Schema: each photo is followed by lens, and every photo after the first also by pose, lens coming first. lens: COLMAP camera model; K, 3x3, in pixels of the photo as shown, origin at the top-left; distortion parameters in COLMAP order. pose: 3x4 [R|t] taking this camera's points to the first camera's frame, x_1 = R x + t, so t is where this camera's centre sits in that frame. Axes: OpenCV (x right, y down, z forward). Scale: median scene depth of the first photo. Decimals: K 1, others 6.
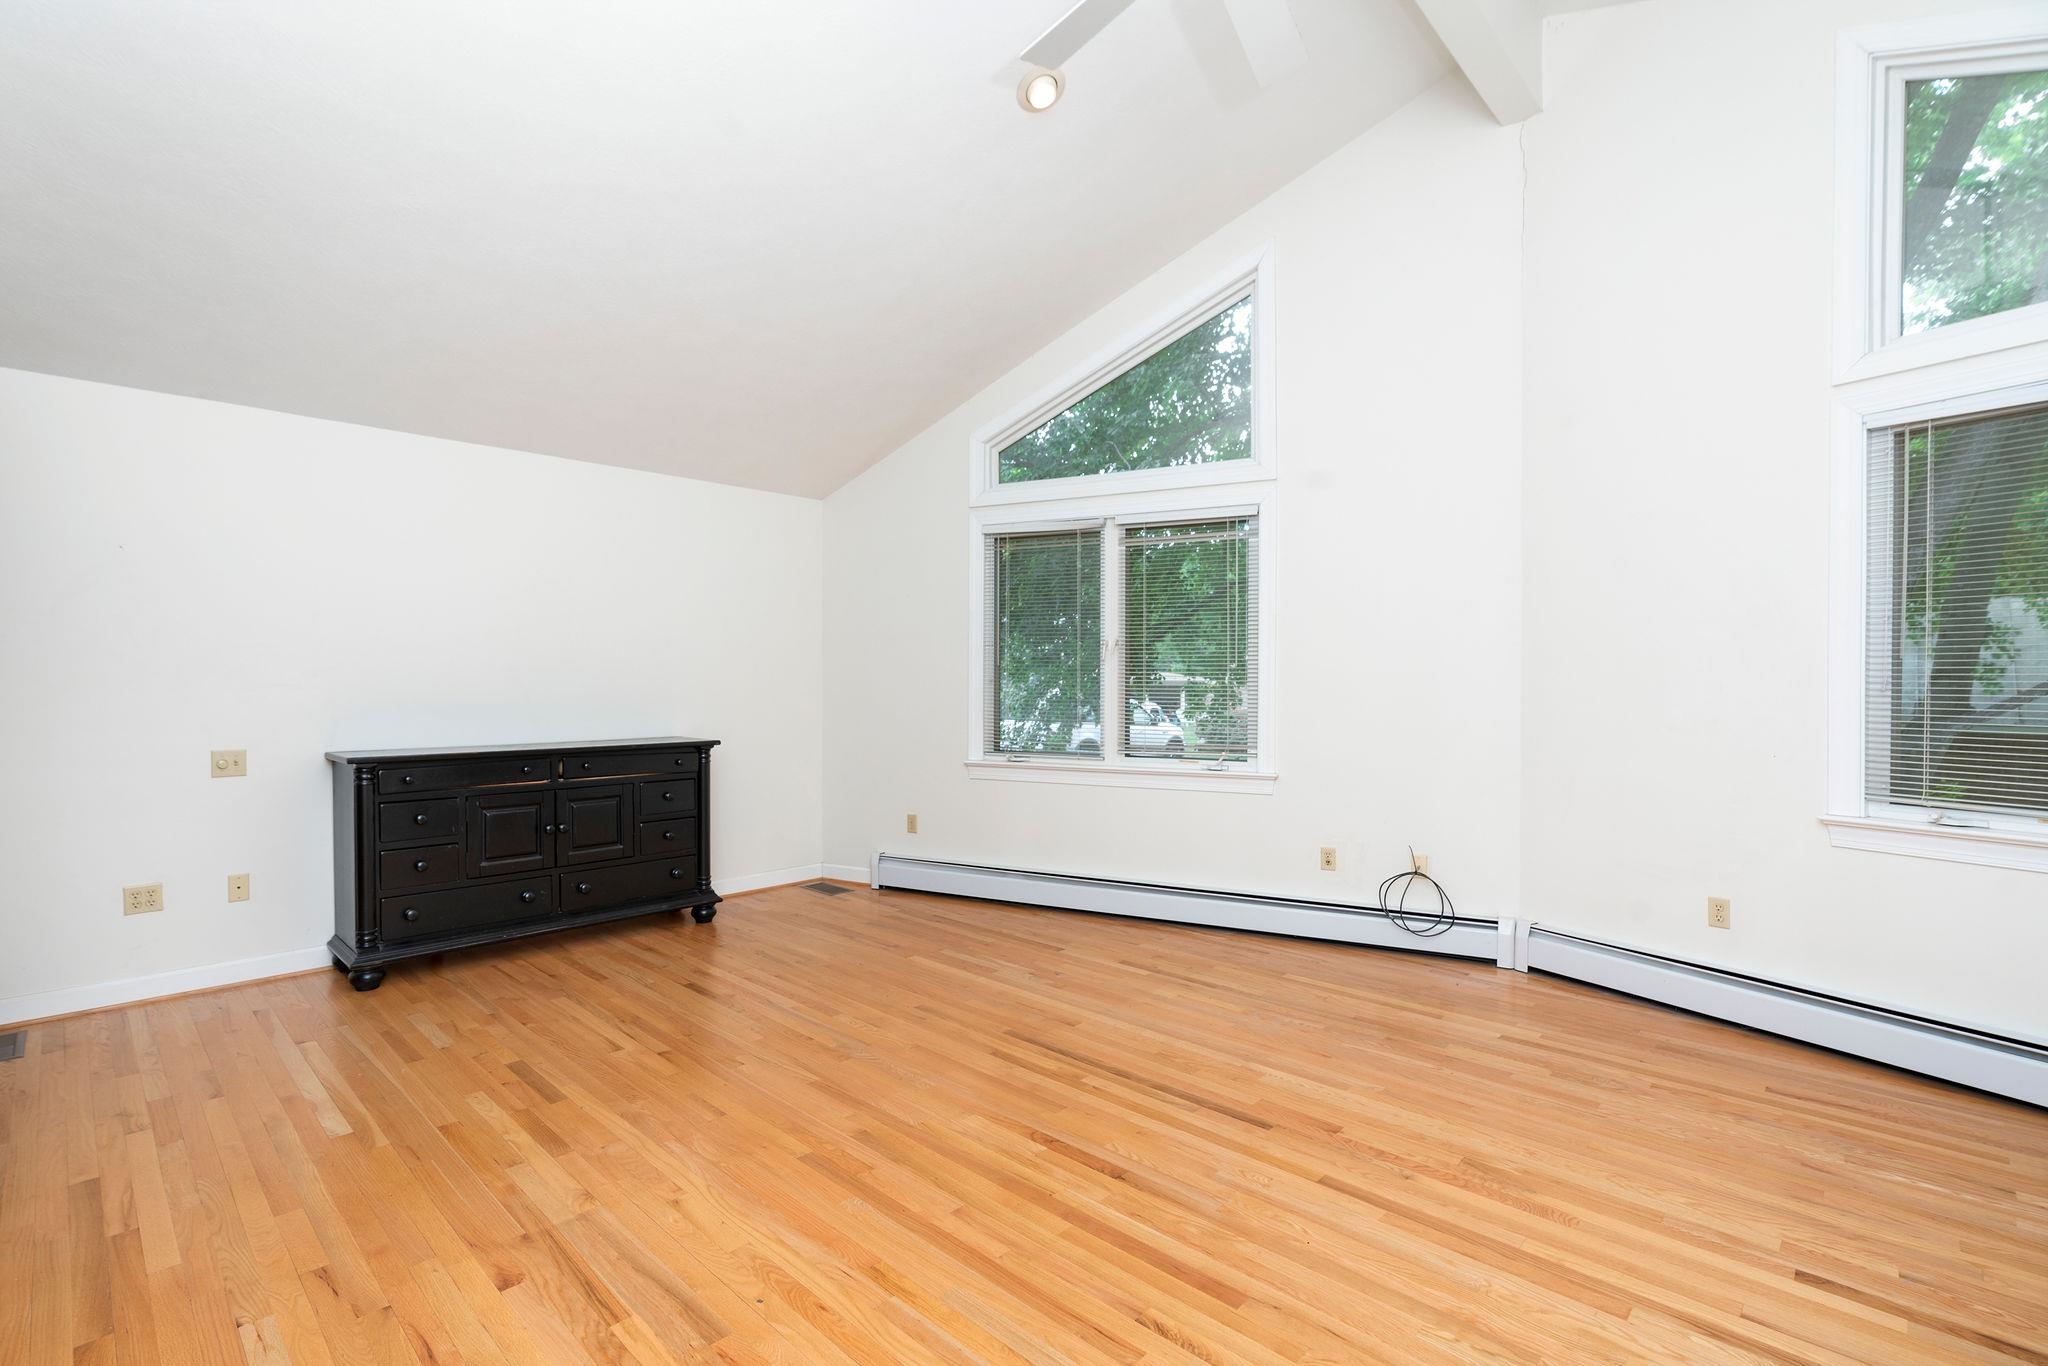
lens RADIAL K [[931.0, 0, 996.3], [0, 931.0, 684.5], [0, 0, 1]] dist [0.000425, 0.000459]
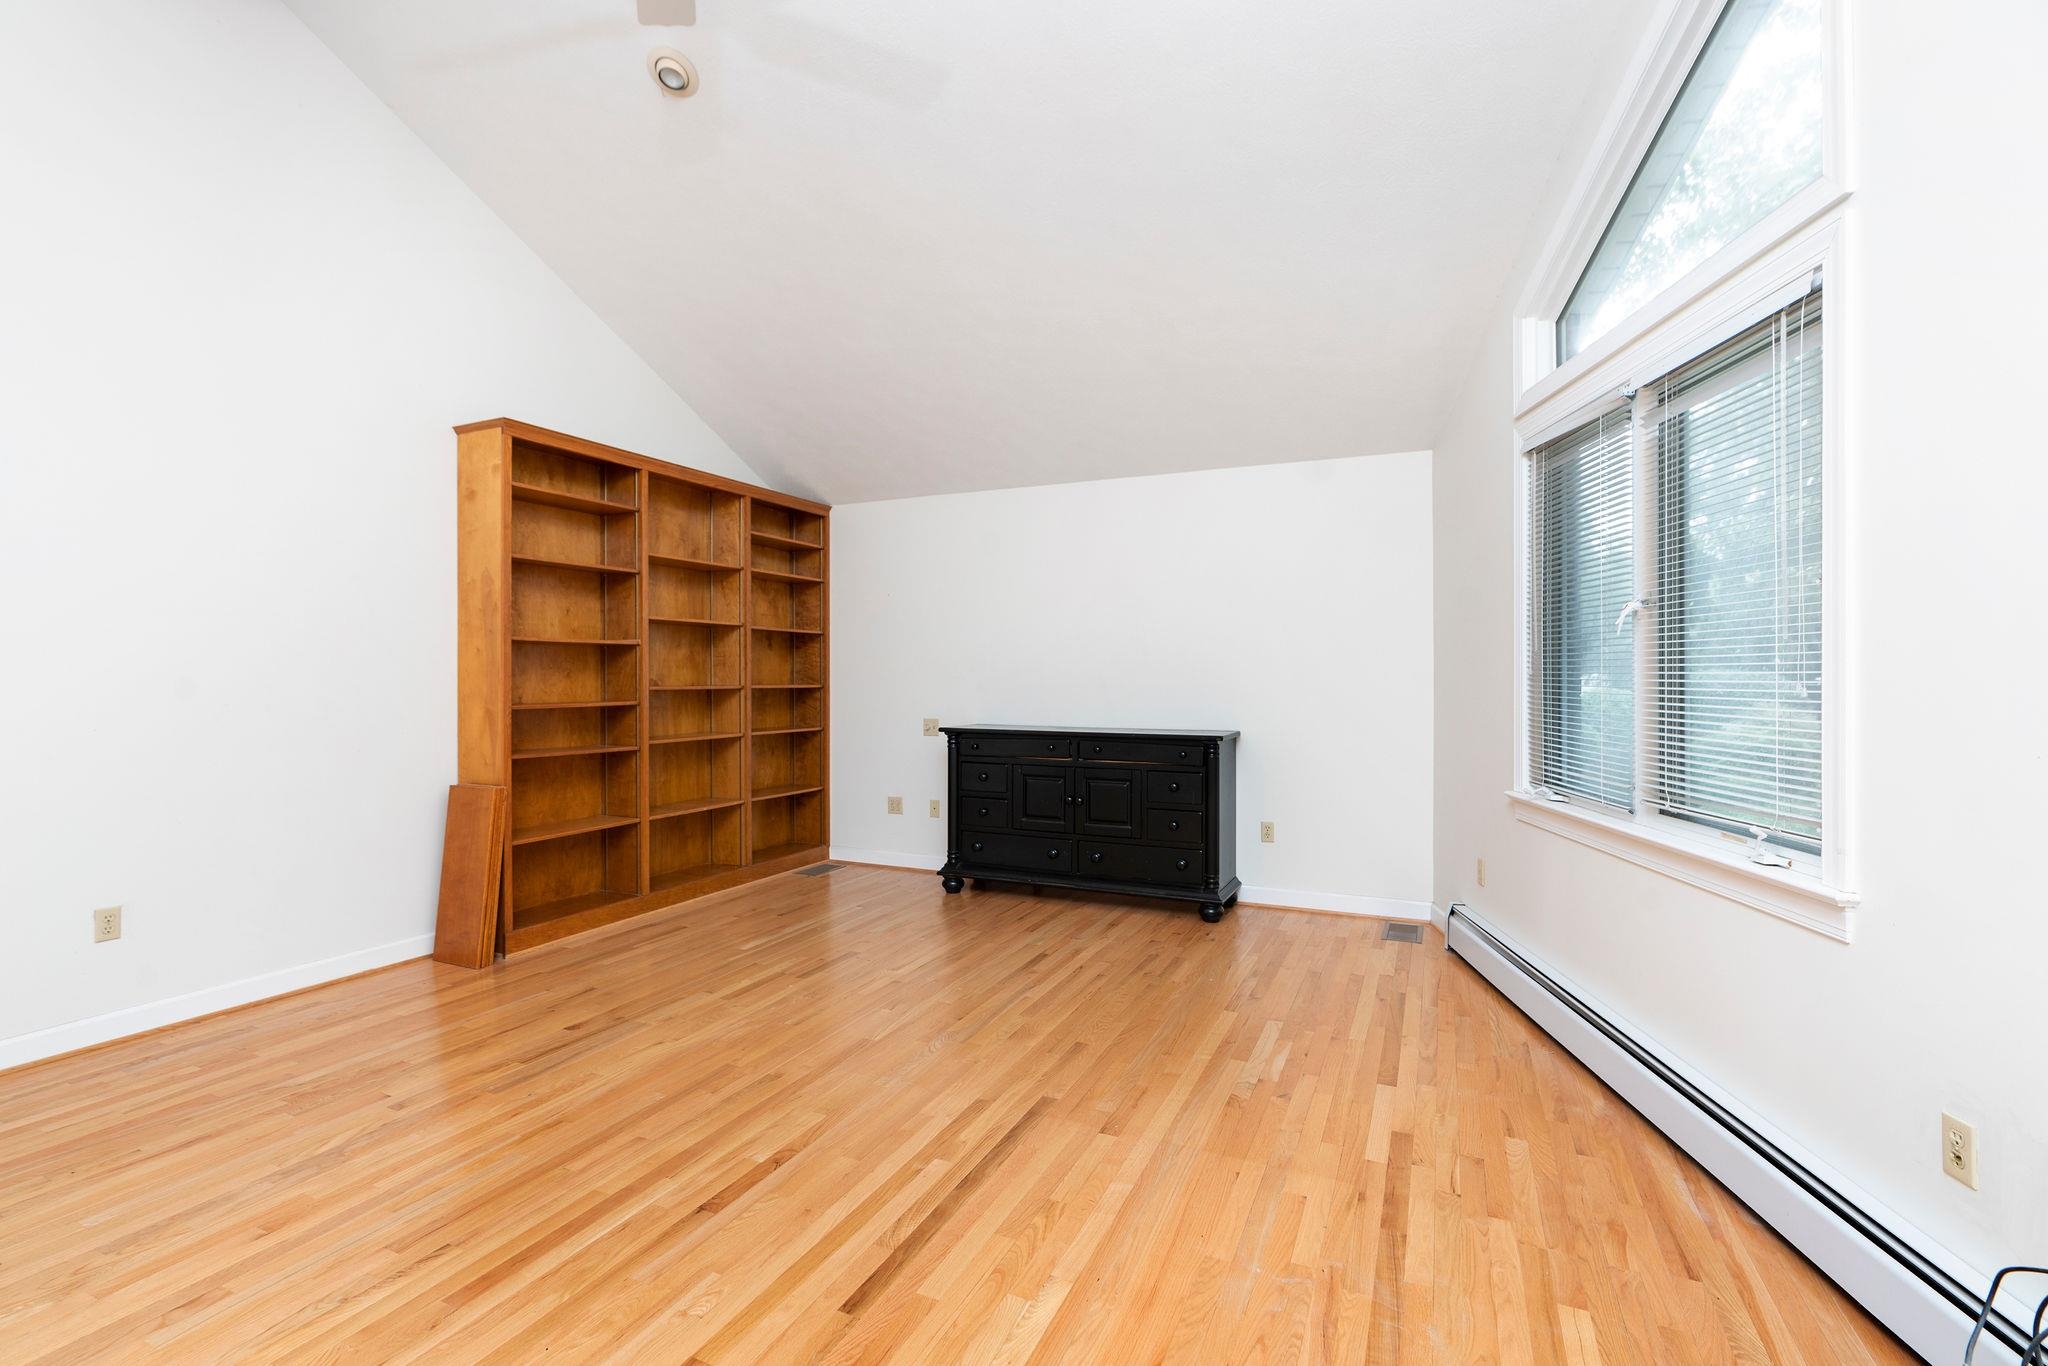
lens RADIAL K [[931.0, 0, 996.3], [0, 931.0, 684.5], [0, 0, 1]] dist [0.000425, 0.000459]
pose [[0.320017, 0.007281, -0.947384, 0.828554], [-0.000973, 0.999972, 0.007357, 0.000682], [0.947411, -0.001433, 0.320016, 0.740472]]
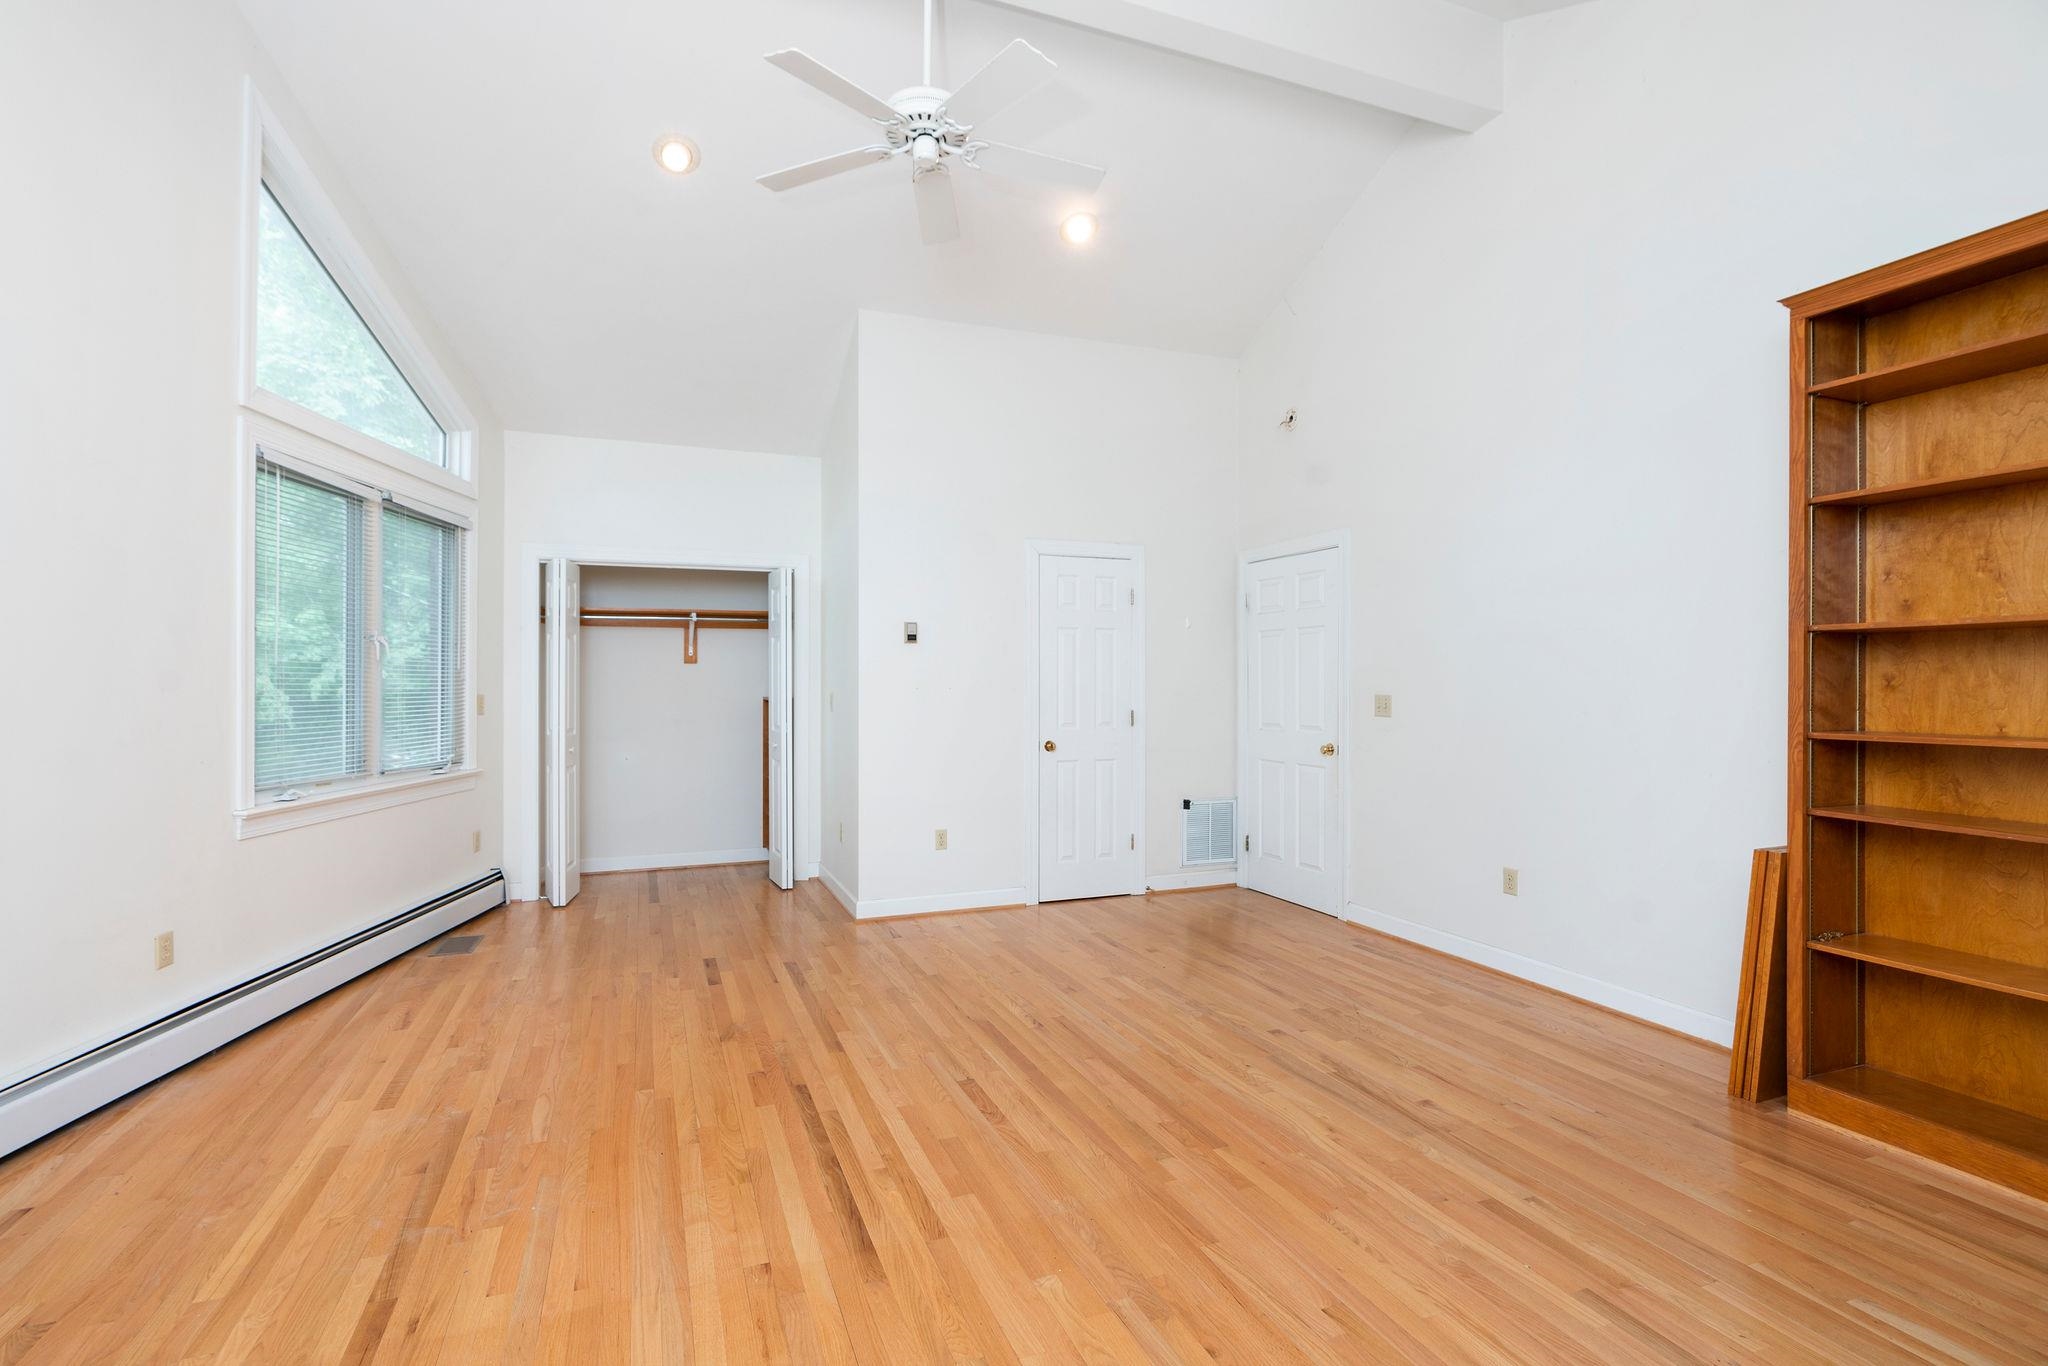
lens RADIAL K [[931.0, 0, 996.3], [0, 931.0, 684.5], [0, 0, 1]] dist [0.000425, 0.000459]
pose [[-0.908066, 0.000223, 0.418827, -0.323221], [0.000105, 1.000000, -0.000304, -0.002124], [-0.418827, -0.000233, -0.908066, 1.604986]]
